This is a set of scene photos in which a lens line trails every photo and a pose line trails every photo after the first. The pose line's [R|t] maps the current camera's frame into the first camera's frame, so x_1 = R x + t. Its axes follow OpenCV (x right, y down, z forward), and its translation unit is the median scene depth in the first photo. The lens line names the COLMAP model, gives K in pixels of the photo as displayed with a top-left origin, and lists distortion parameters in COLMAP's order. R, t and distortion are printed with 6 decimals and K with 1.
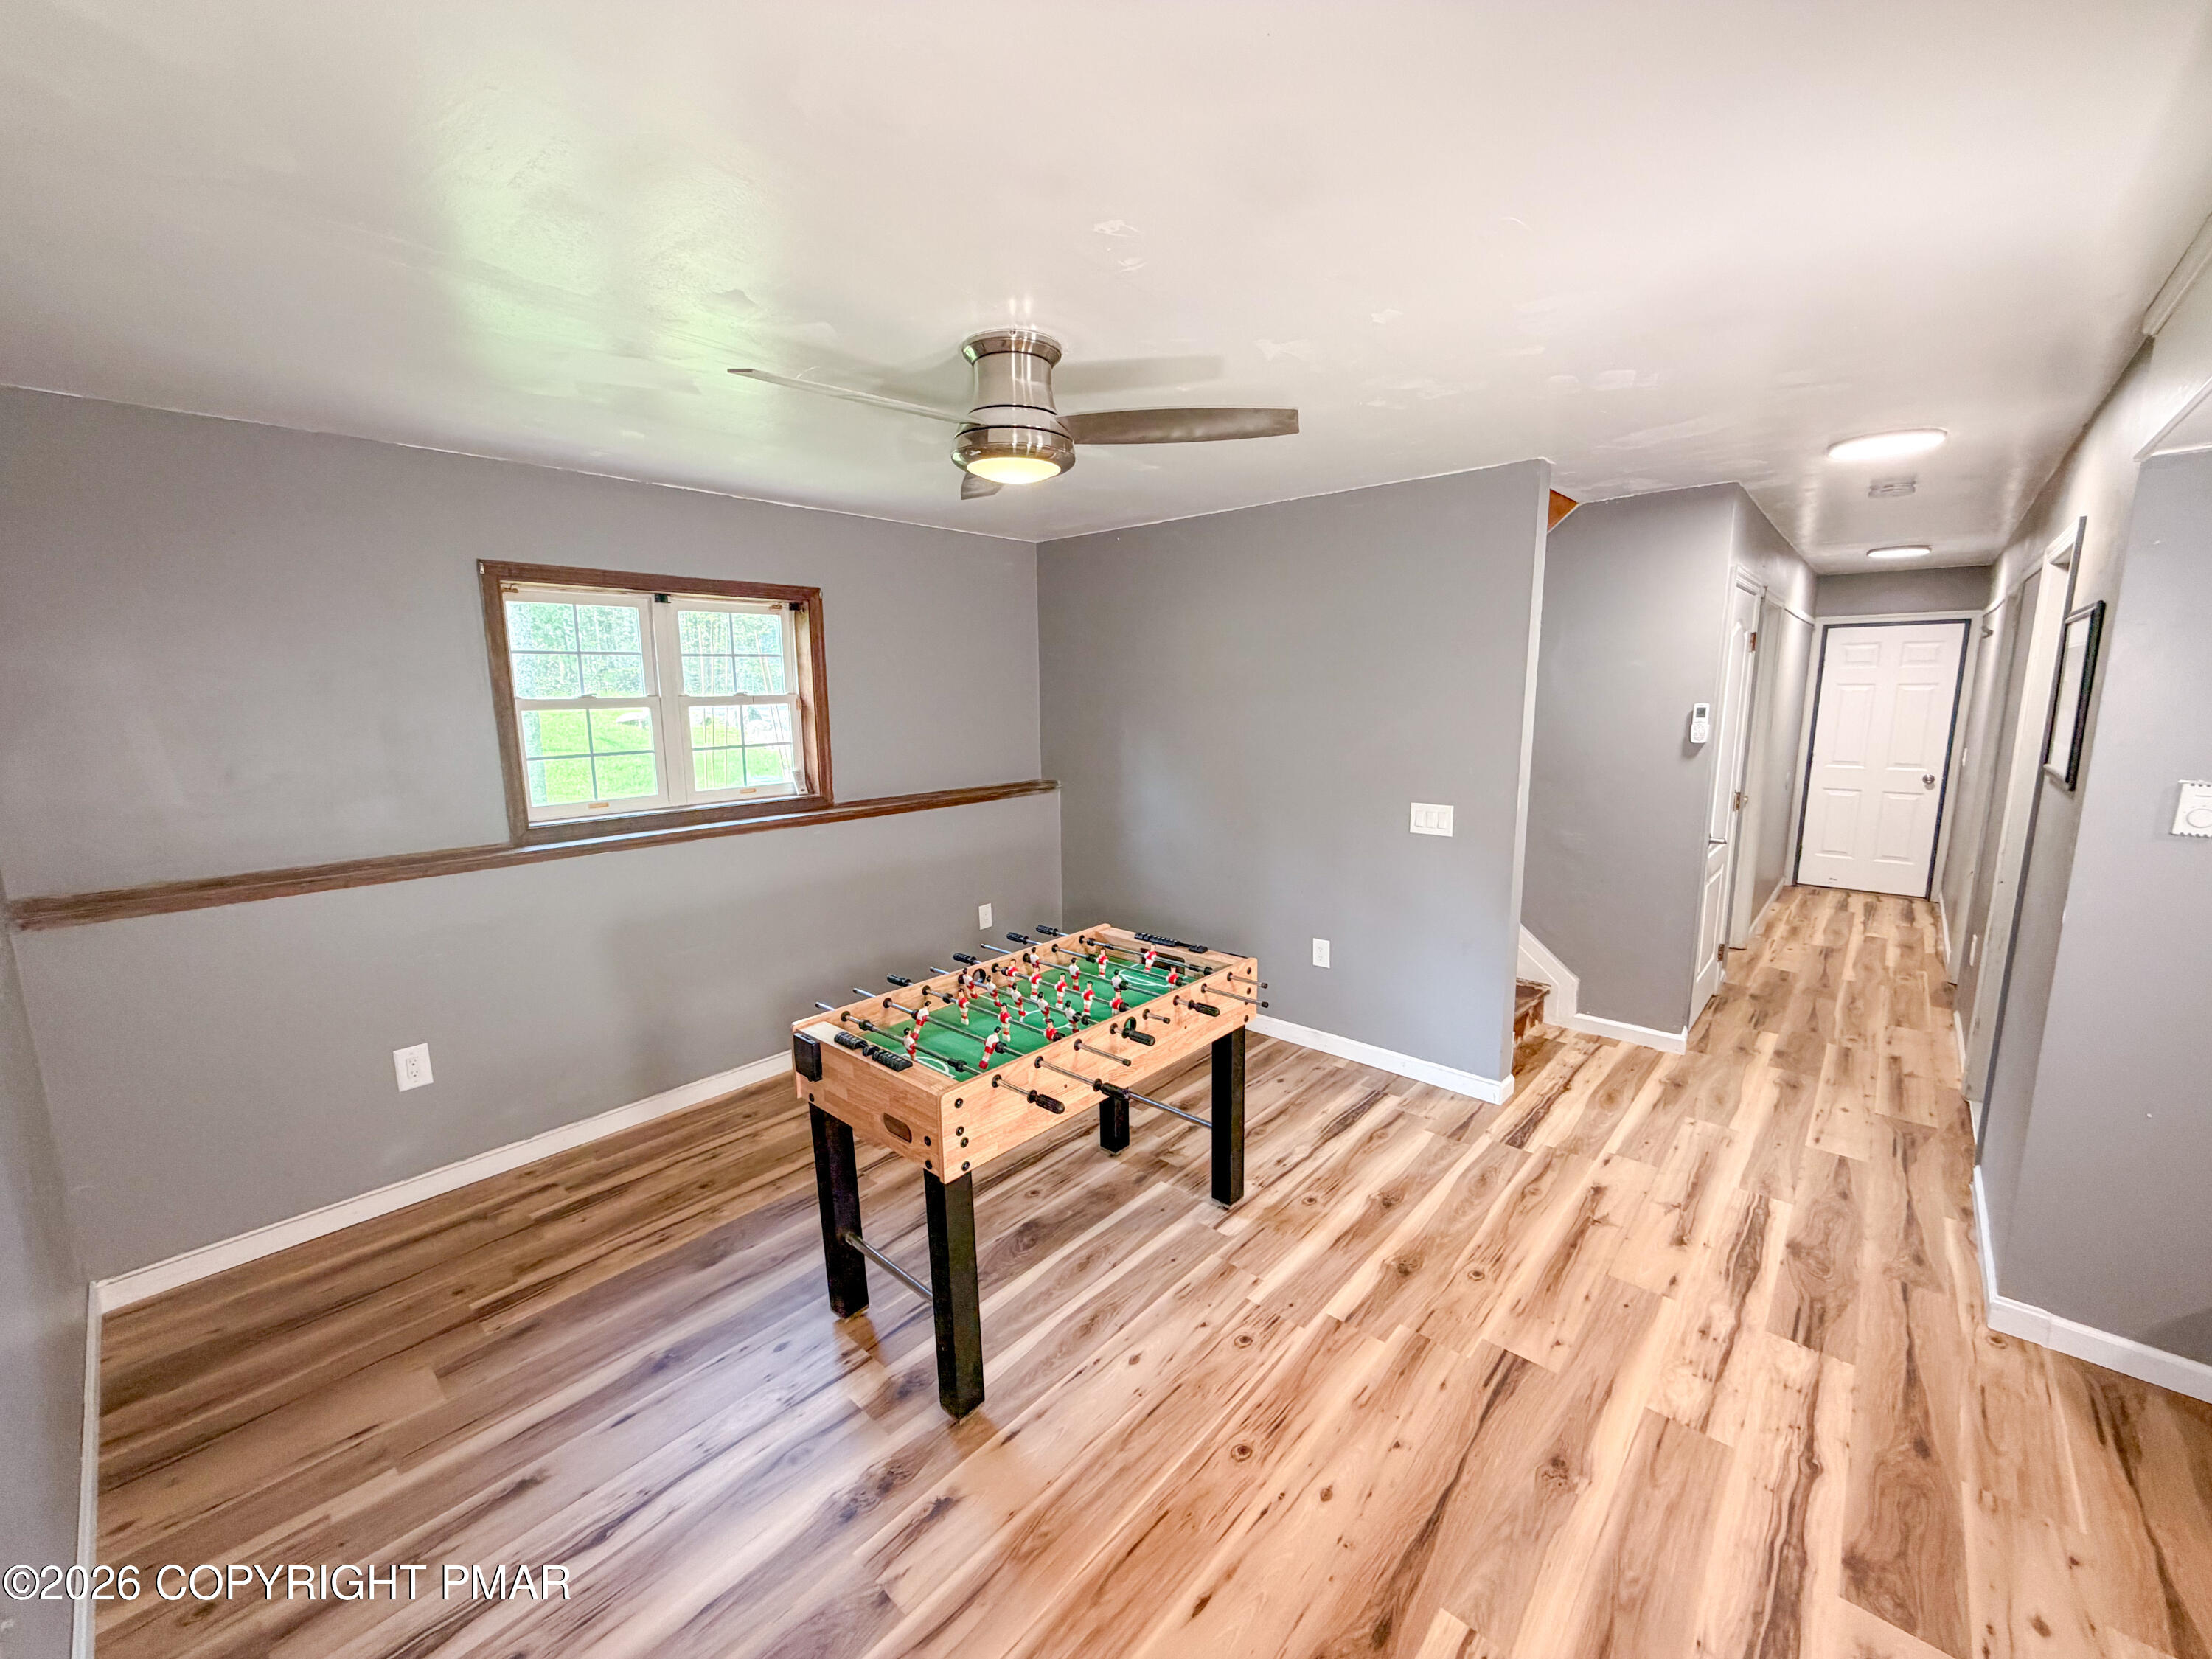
lens RADIAL K [[880.5, 0, 1097.7], [0, 880.5, 827.9], [0, 0, 1]] dist [0.000425, -0.000128]
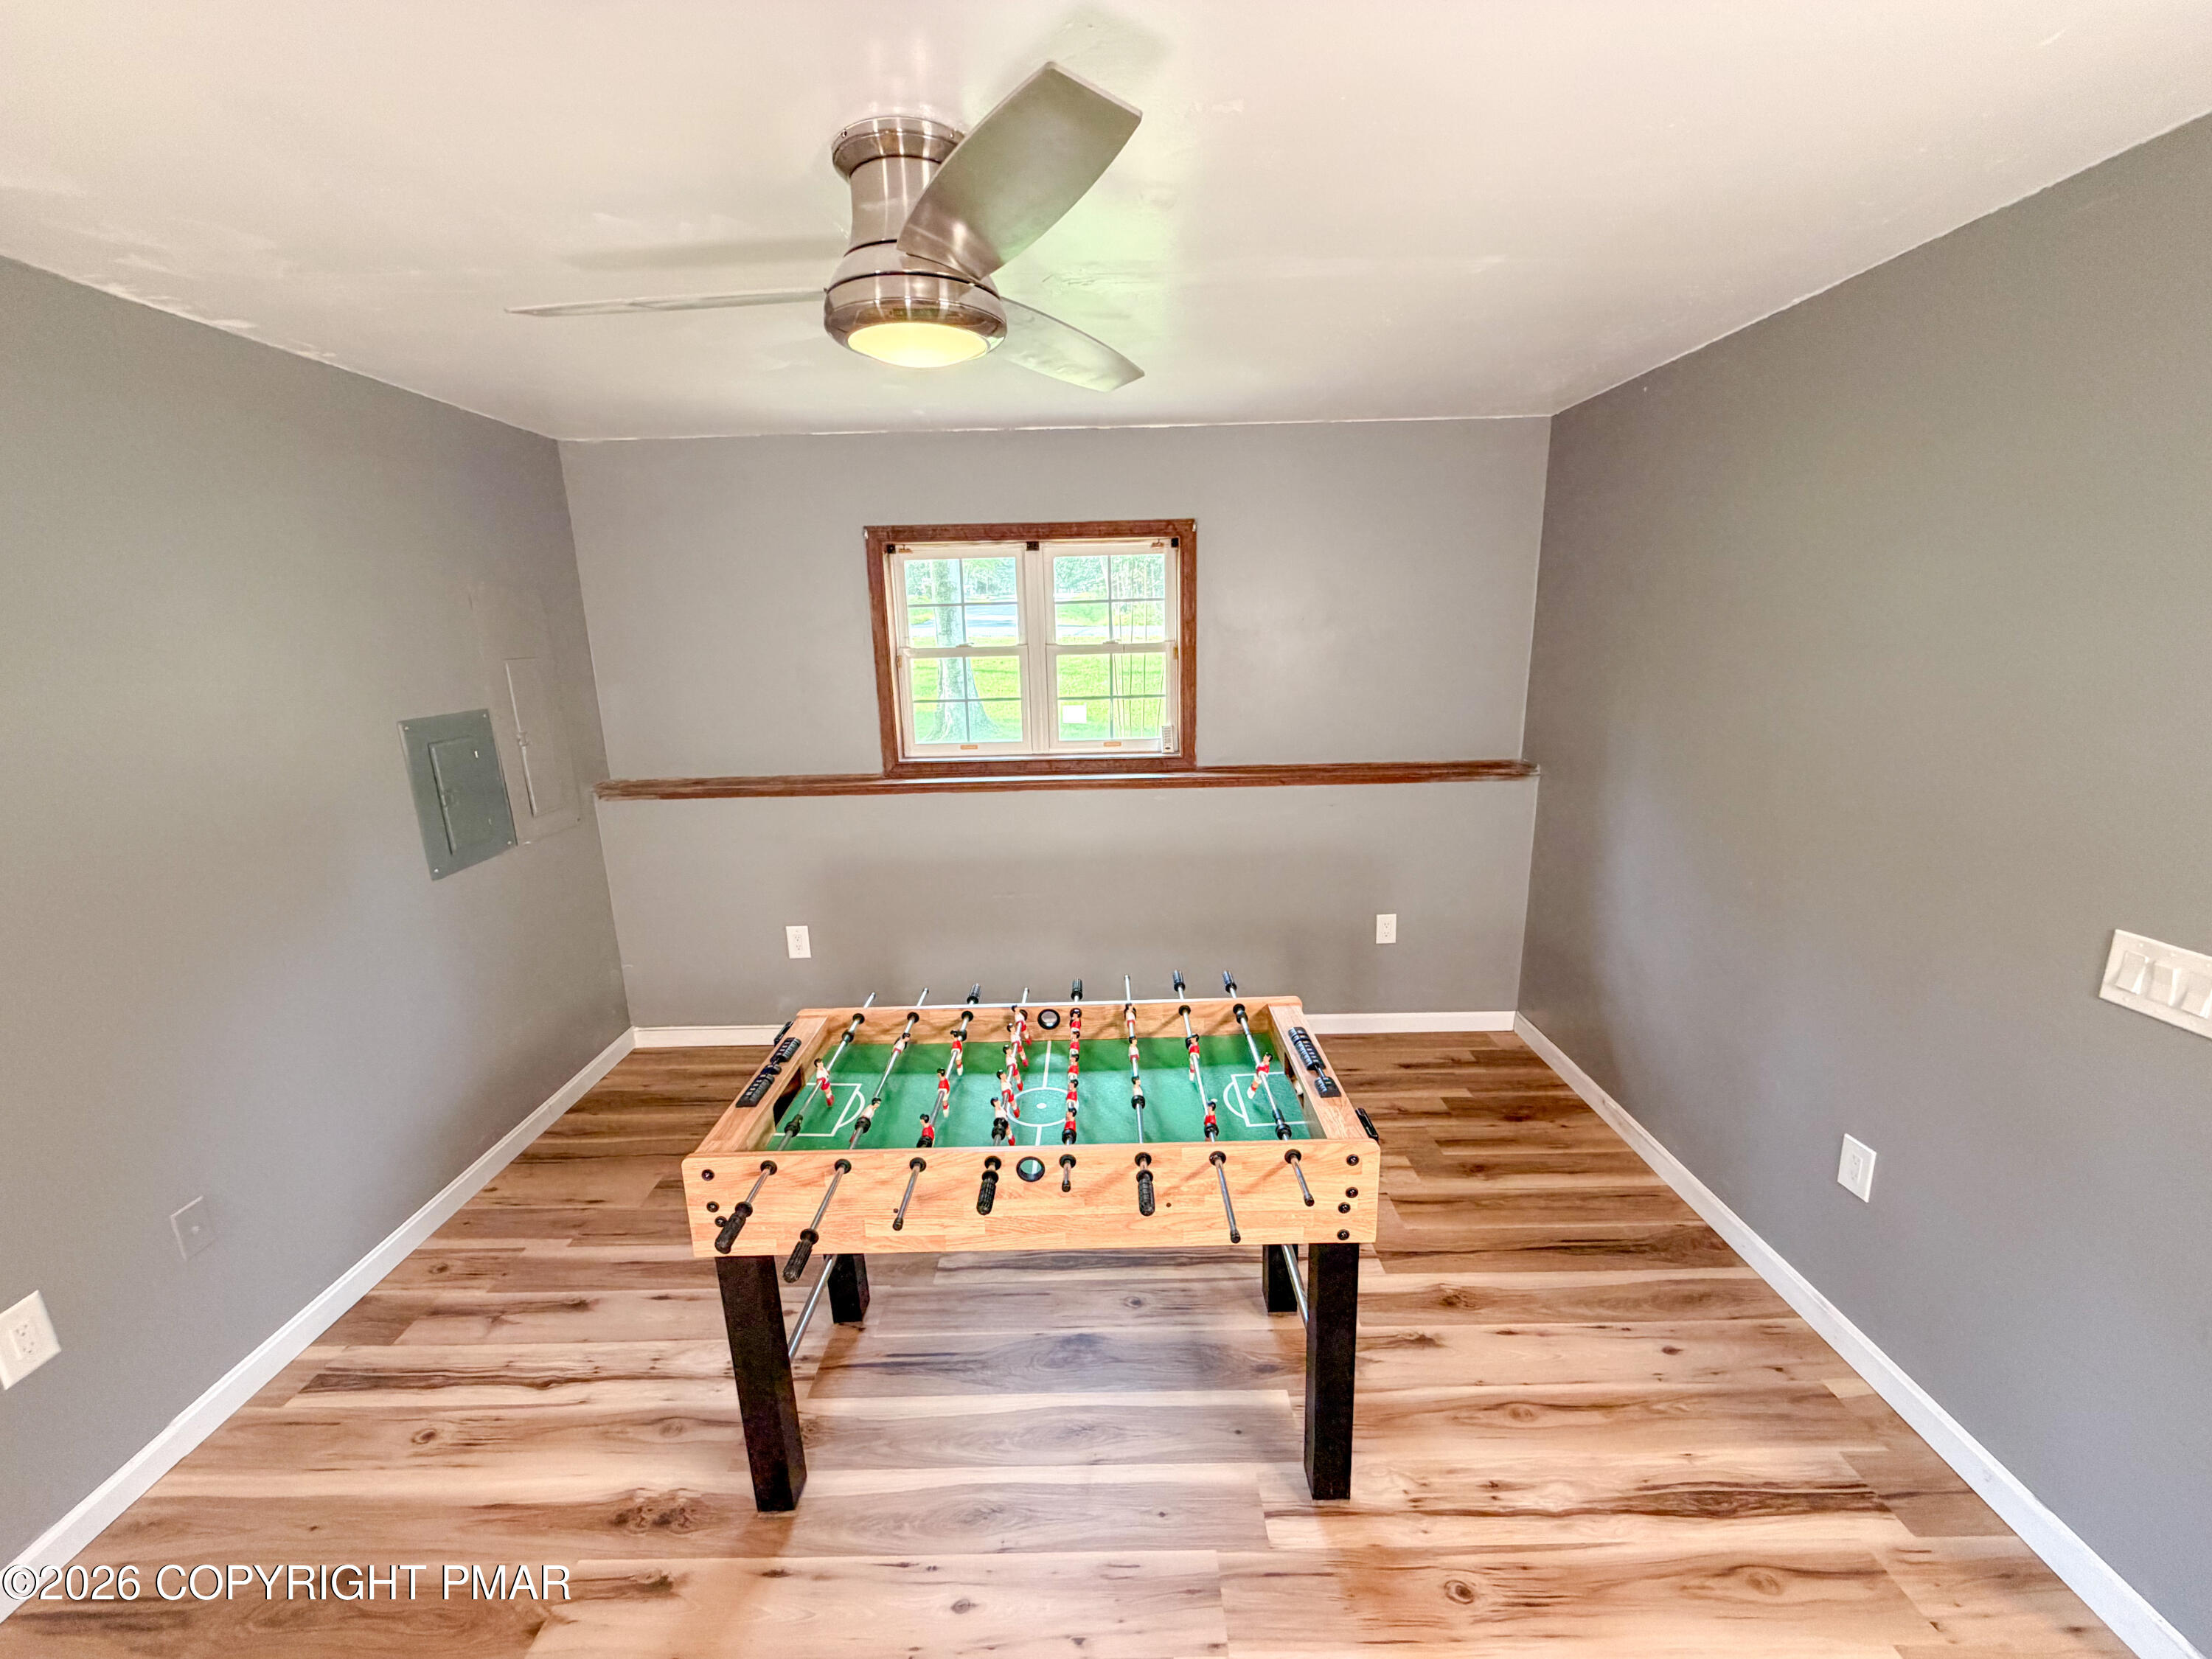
lens RADIAL K [[880.5, 0, 1096.8], [0, 880.5, 830.6], [0, 0, 1]] dist [0.000425, -0.000128]
pose [[0.670380, 0.164997, -0.723441, 0.322844], [-0.103421, 0.986224, 0.129096, -0.077002], [0.734776, -0.011724, 0.678209, 0.363113]]
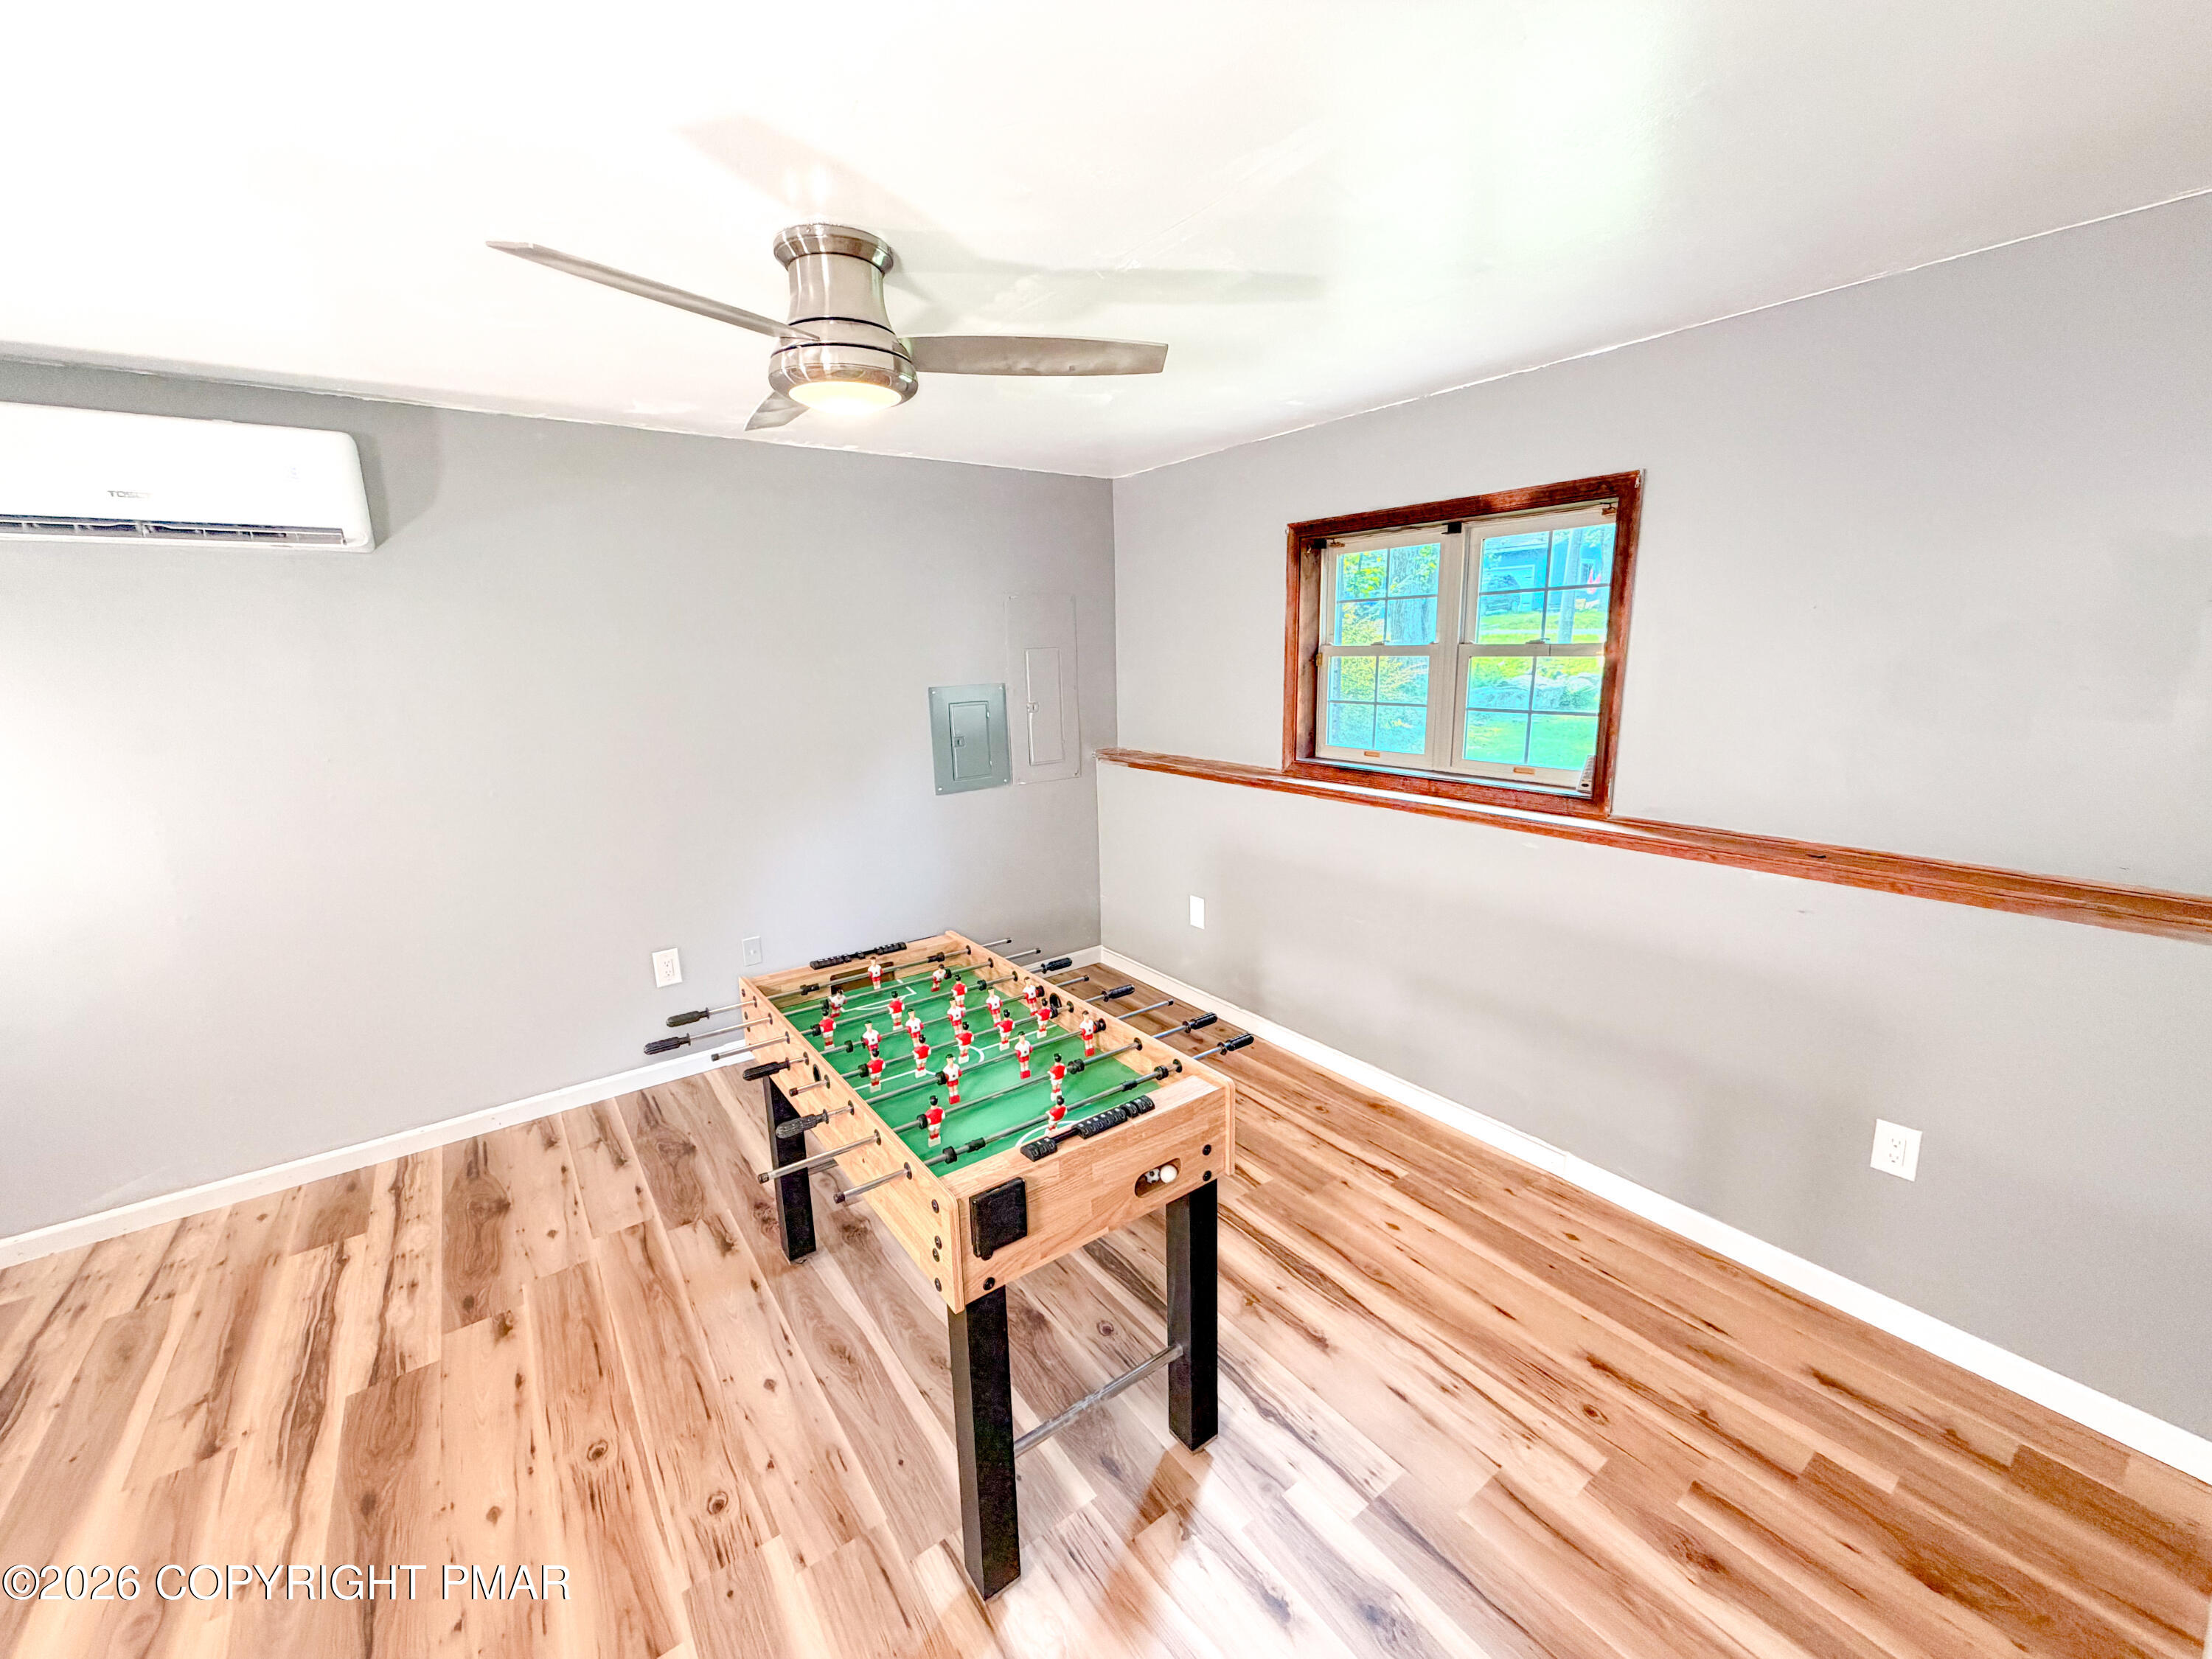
lens RADIAL K [[880.5, 0, 1098.1], [0, 880.5, 828.6], [0, 0, 1]] dist [0.000425, -0.000128]
pose [[-0.203334, 0.218191, -0.954488, 0.442998], [-0.135062, 0.959283, 0.248060, -0.143363], [0.969749, 0.179355, -0.165586, 0.839143]]
